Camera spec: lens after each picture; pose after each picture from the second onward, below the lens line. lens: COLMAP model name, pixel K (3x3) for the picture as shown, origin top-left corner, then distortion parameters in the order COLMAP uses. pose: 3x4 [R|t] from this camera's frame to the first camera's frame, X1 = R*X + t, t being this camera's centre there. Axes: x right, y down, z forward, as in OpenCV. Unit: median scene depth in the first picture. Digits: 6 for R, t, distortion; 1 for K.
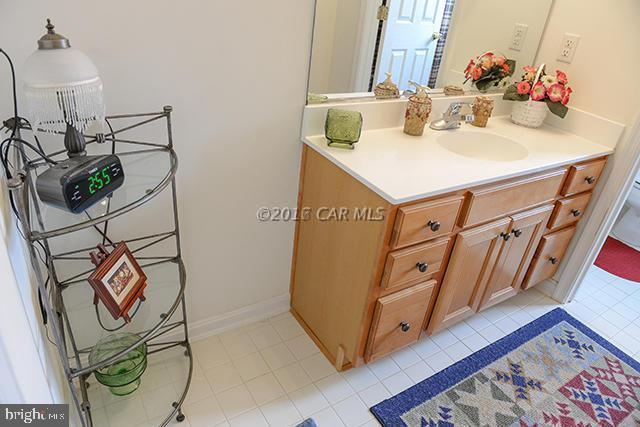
lens RADIAL K [[439.0, 0, 312.0], [0, 439.0, 218.3], [0, 0, 1]] dist [-0.047428, -0.004244]
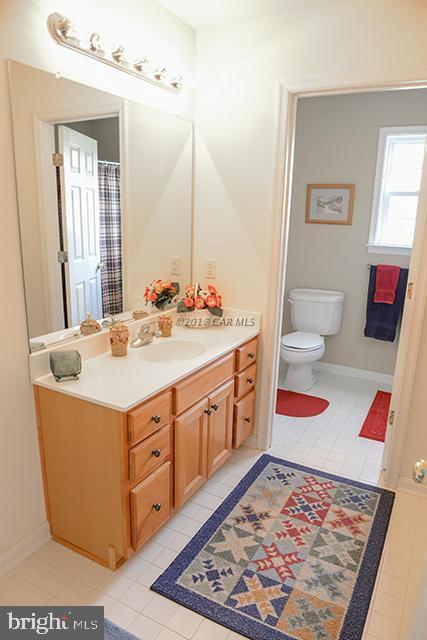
lens RADIAL K [[439.0, 0, 218.7], [0, 439.0, 324.4], [0, 0, 1]] dist [-0.047428, -0.004244]
pose [[0.865265, -0.200453, 0.459495, -0.089496], [0.301806, 0.940155, -0.158185, 0.011166], [-0.400288, 0.275551, 0.873980, -0.258035]]
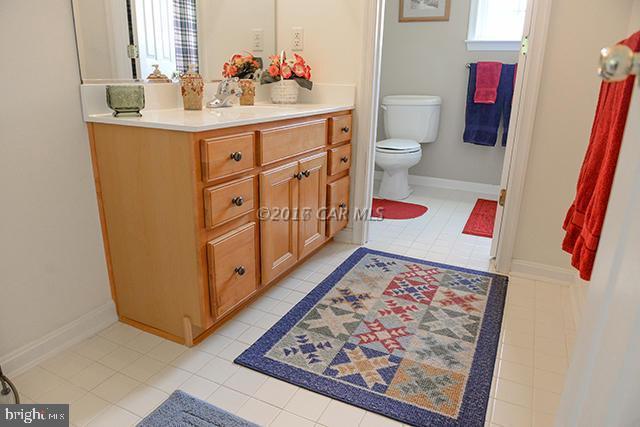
lens RADIAL K [[439.0, 0, 315.5], [0, 439.0, 214.5], [0, 0, 1]] dist [-0.047428, -0.004244]
pose [[0.850079, -0.242284, 0.467615, -0.083302], [0.321300, 0.942103, -0.095964, 0.261088], [-0.417291, 0.231822, 0.878708, -0.015791]]
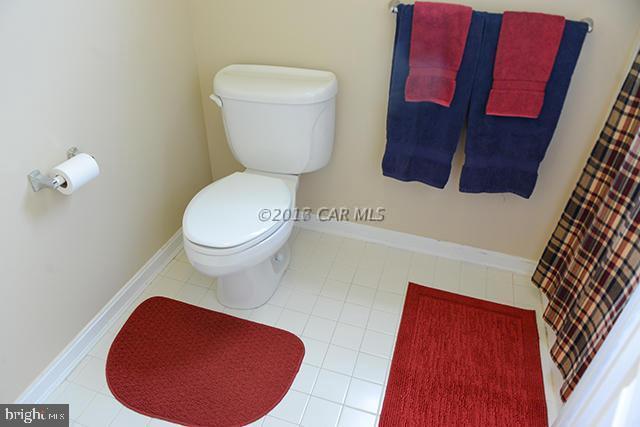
lens RADIAL K [[439.0, 0, 316.7], [0, 439.0, 215.9], [0, 0, 1]] dist [-0.047428, -0.004244]
pose [[0.764792, -0.439961, 0.470666, 1.032089], [0.373075, 0.898013, 0.233212, -0.295773], [-0.525269, -0.002765, 0.850932, 0.714979]]
